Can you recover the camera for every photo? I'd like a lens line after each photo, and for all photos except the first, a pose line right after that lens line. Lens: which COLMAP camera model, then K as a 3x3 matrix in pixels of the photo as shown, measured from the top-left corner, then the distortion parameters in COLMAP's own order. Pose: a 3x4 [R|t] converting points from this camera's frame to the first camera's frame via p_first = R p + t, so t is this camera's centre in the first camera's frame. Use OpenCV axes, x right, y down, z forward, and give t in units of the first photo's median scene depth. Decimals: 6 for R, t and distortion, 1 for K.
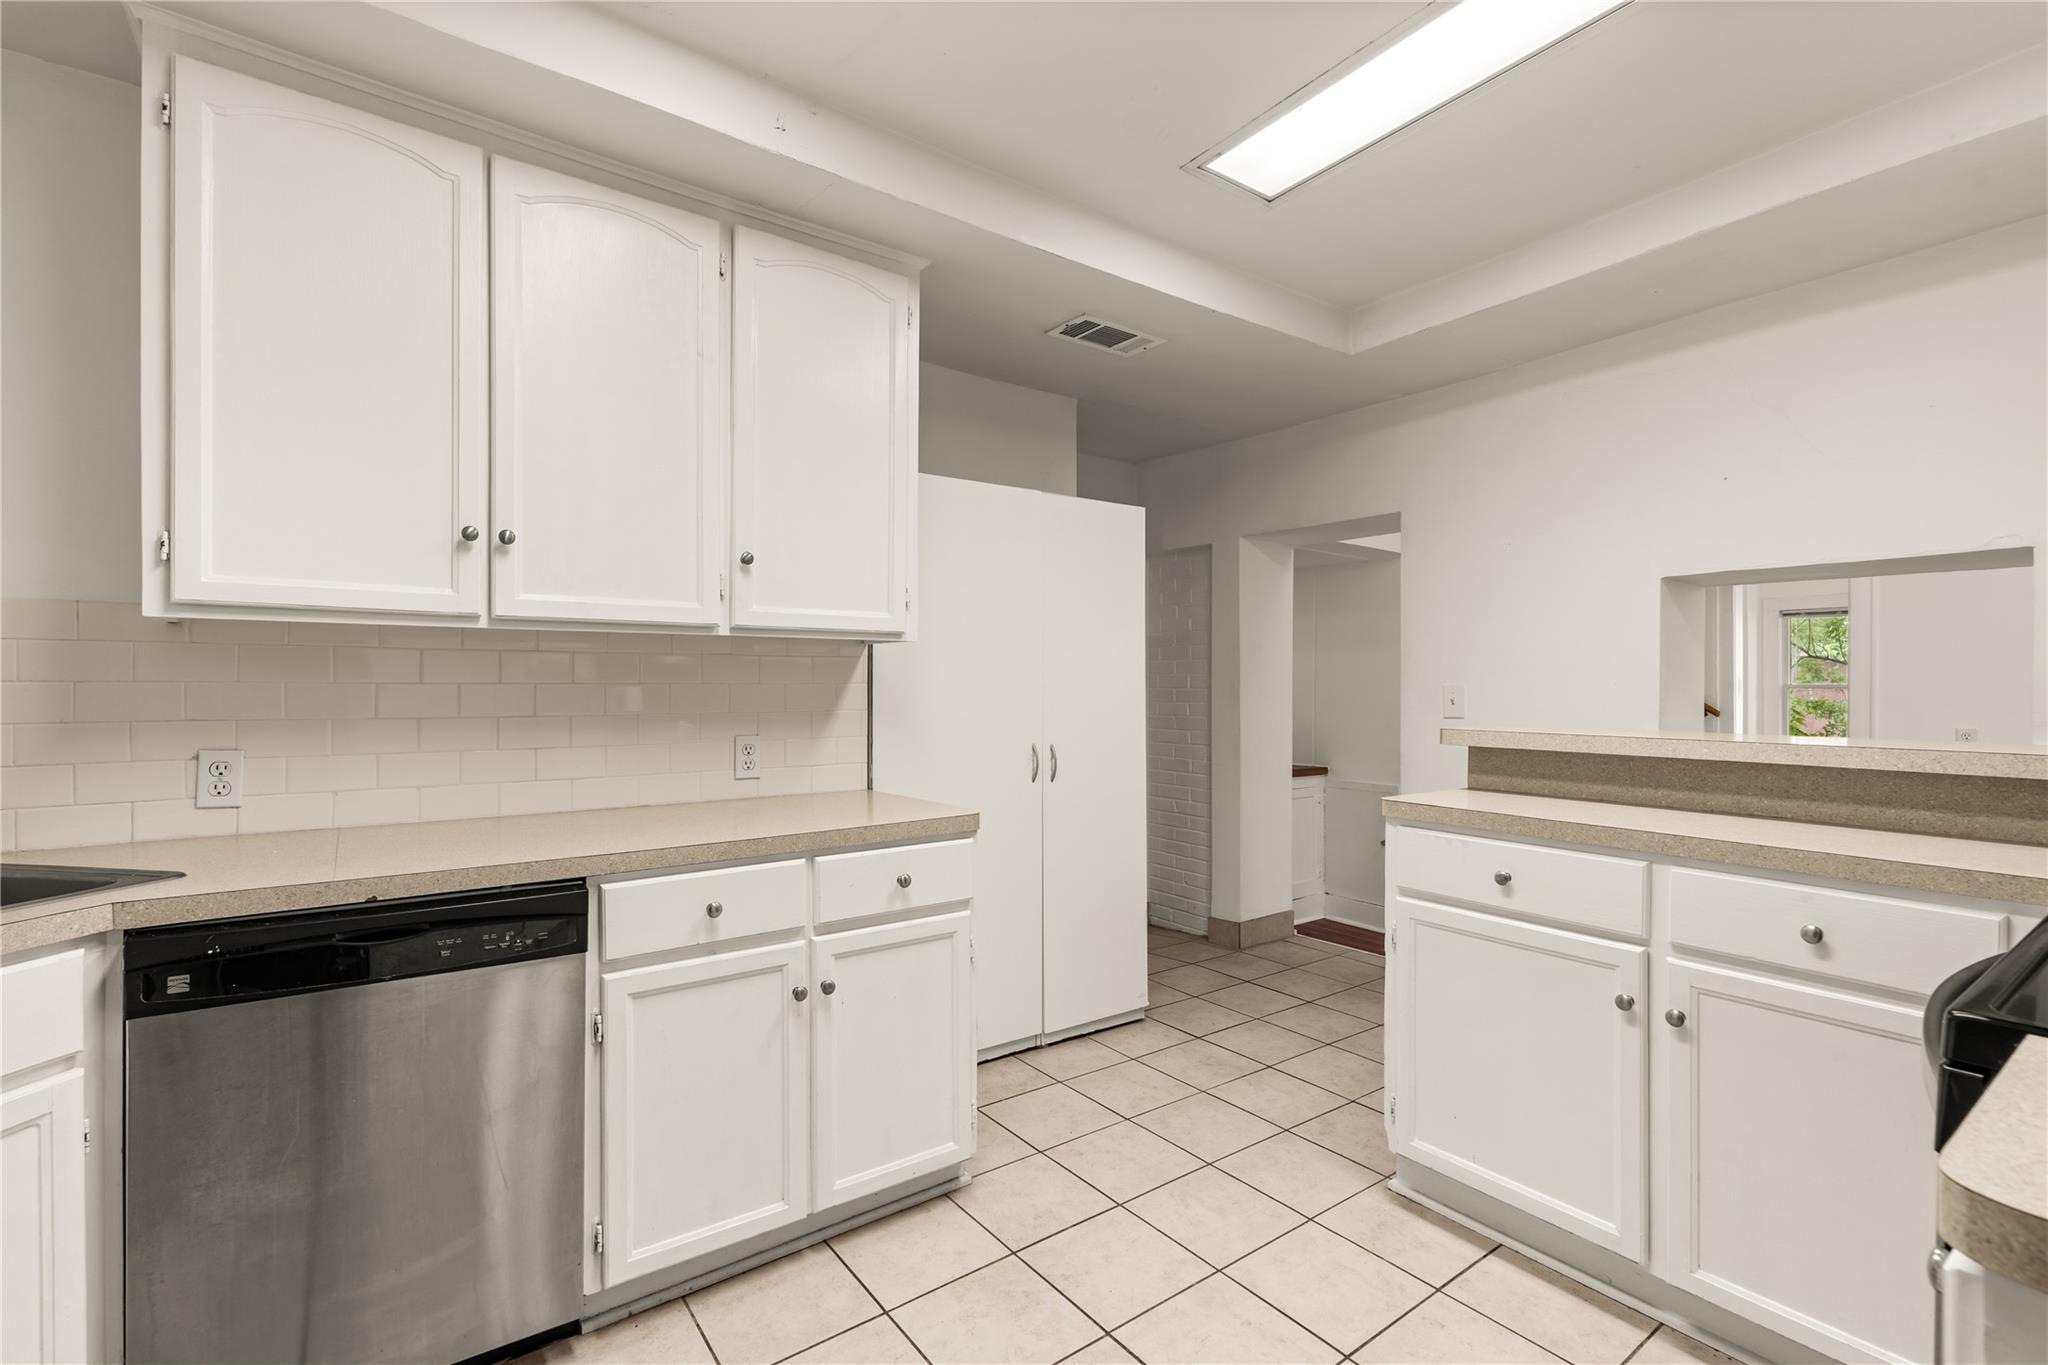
lens RADIAL K [[923.0, 0, 1020.1], [0, 923.0, 680.8], [0, 0, 1]] dist [-0.007382, 0.002226]
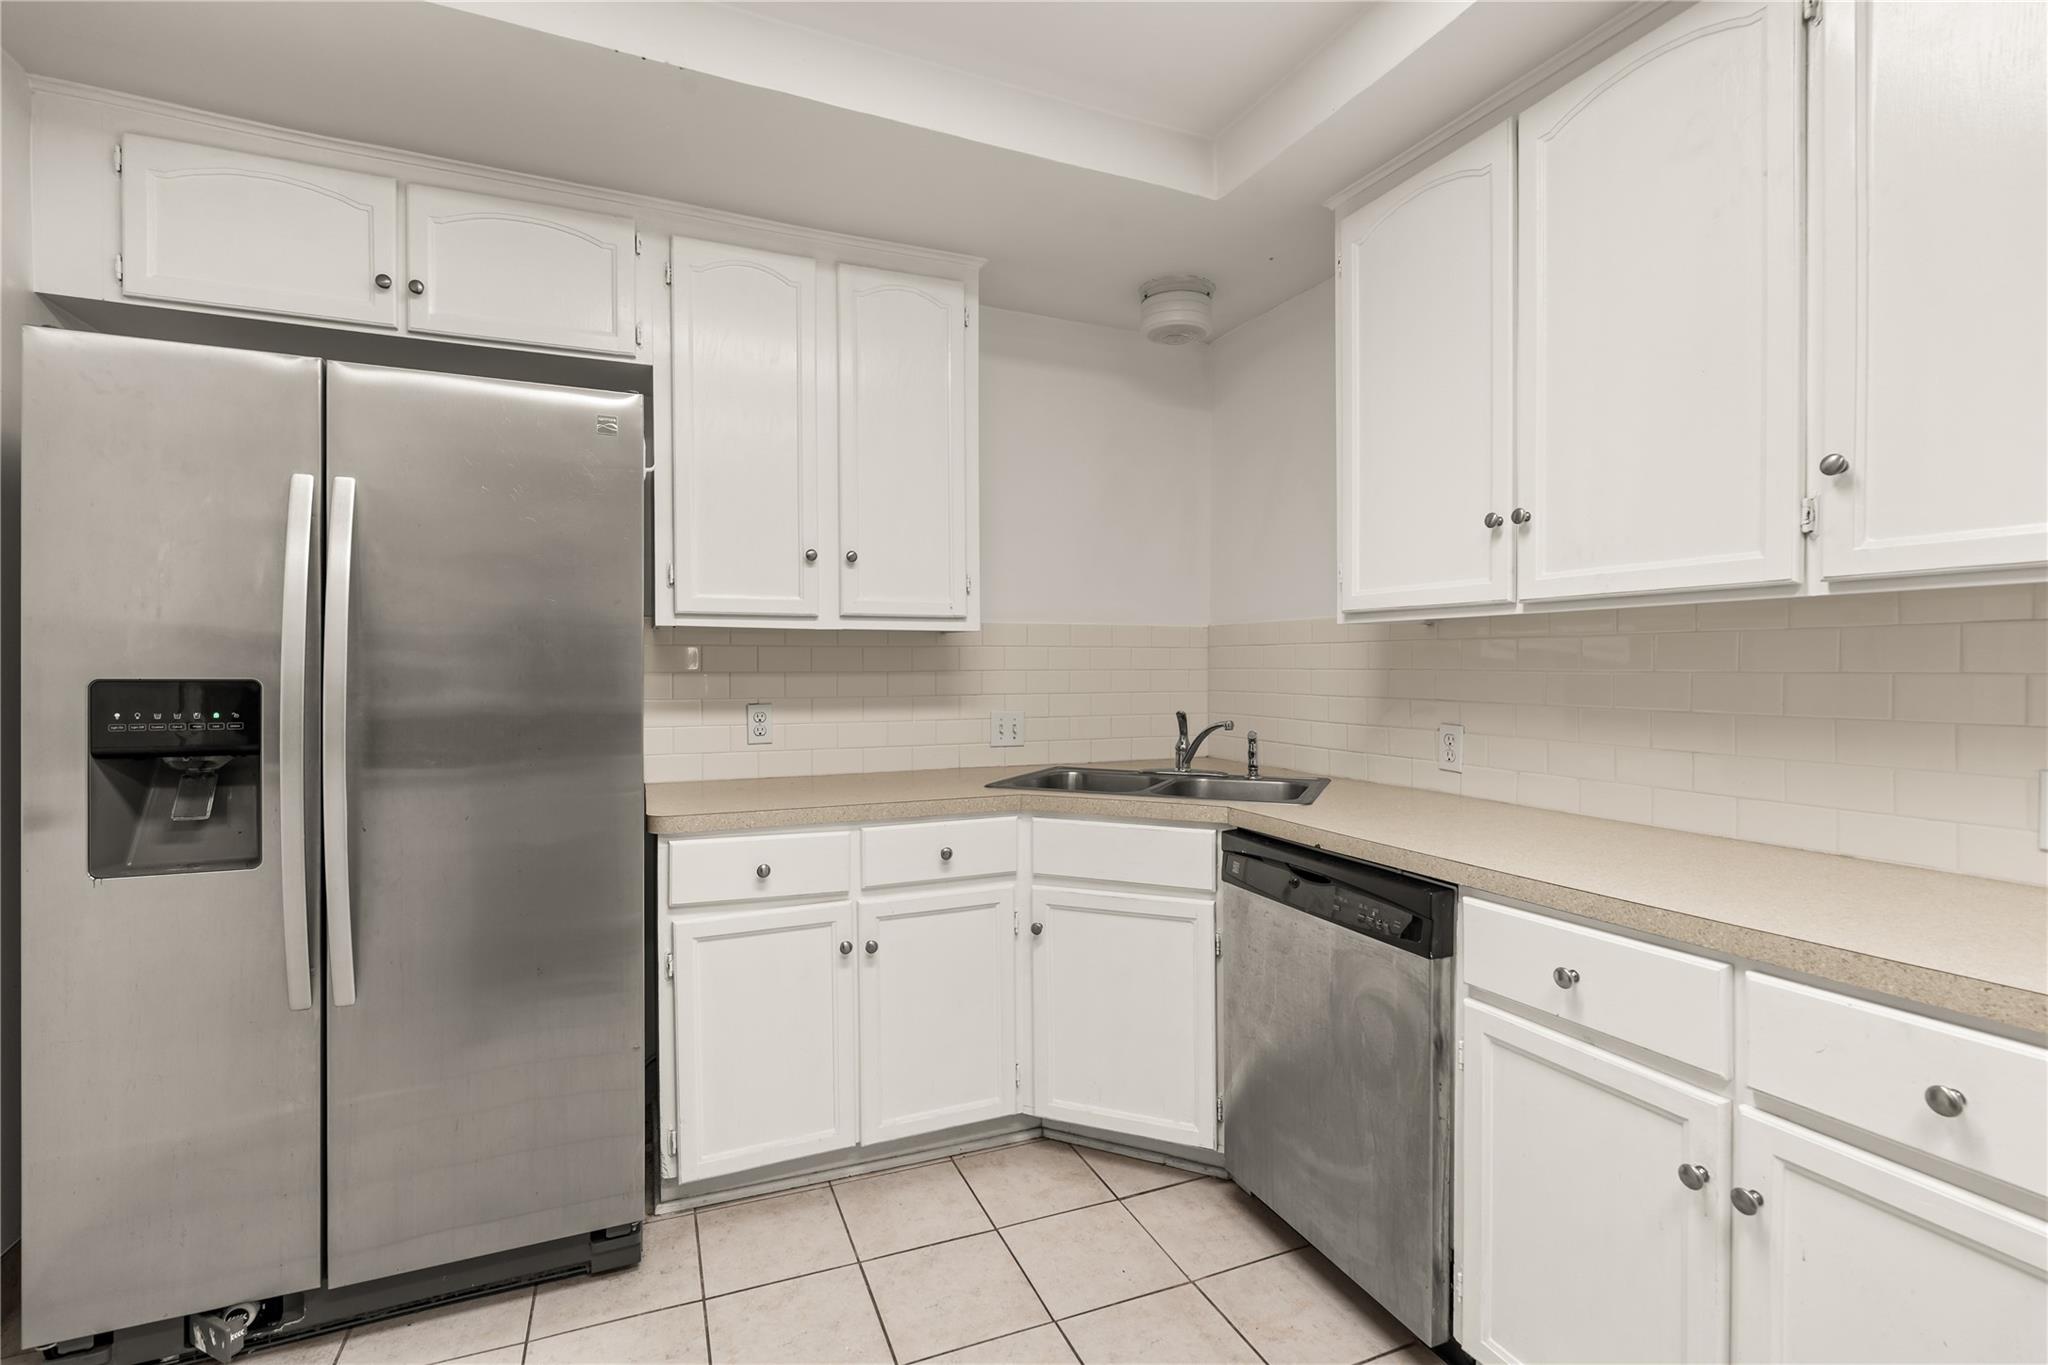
lens RADIAL K [[923.0, 0, 1019.4], [0, 923.0, 677.0], [0, 0, 1]] dist [-0.007382, 0.002226]
pose [[-0.234827, 0.006770, -0.972014, 0.471651], [-0.002149, 0.999970, 0.007484, 0.002358], [0.972035, 0.003846, -0.234805, 0.721712]]
